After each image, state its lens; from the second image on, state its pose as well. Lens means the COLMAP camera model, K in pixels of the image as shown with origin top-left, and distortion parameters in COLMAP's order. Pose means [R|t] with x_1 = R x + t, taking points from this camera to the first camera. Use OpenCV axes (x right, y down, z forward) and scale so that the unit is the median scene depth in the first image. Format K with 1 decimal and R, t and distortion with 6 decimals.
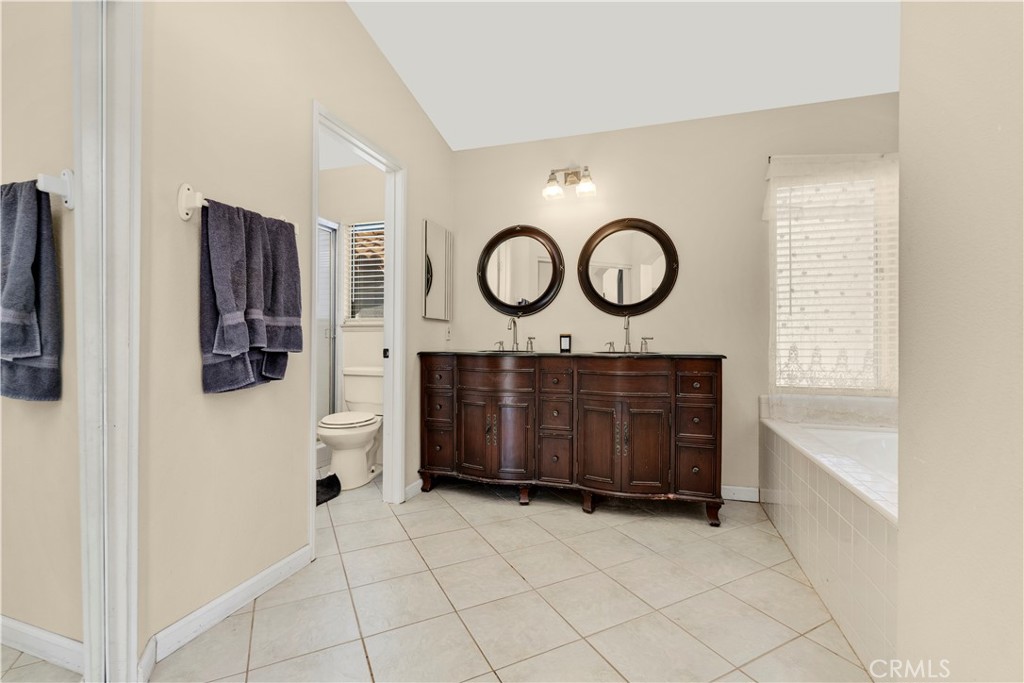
lens RADIAL K [[448.4, 0, 510.4], [0, 448.4, 344.0], [0, 0, 1]] dist [-0.000911, -0.000334]
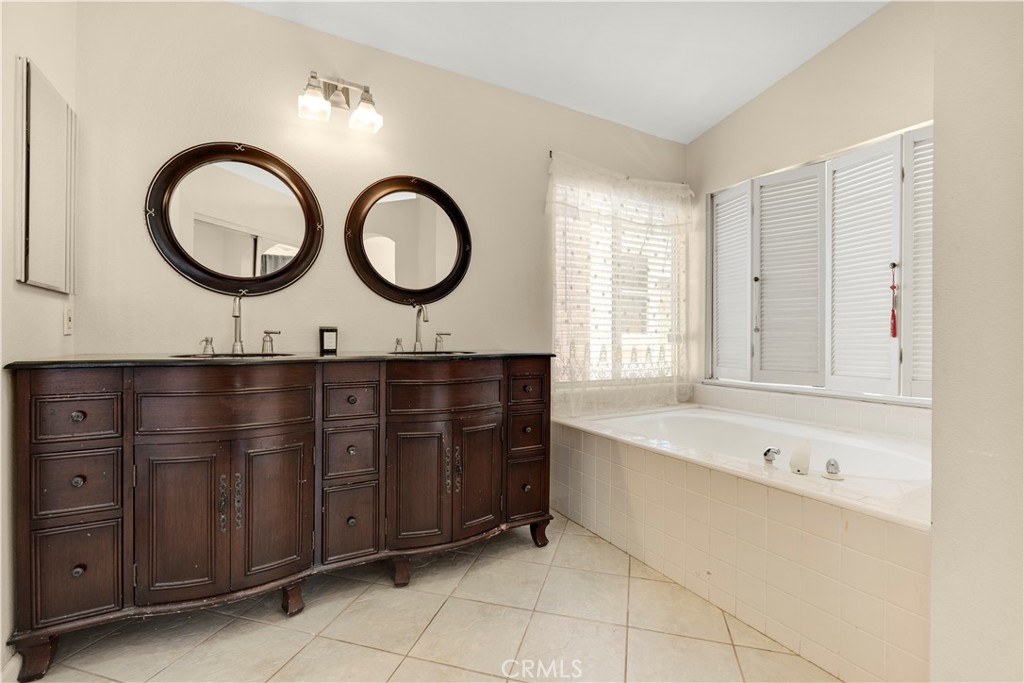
lens RADIAL K [[448.4, 0, 510.6], [0, 448.4, 342.1], [0, 0, 1]] dist [-0.000911, -0.000334]
pose [[0.679627, -0.006851, 0.733526, -0.194880], [0.004972, 0.999976, 0.004734, -0.001339], [-0.733541, 0.000430, 0.679645, 0.368569]]
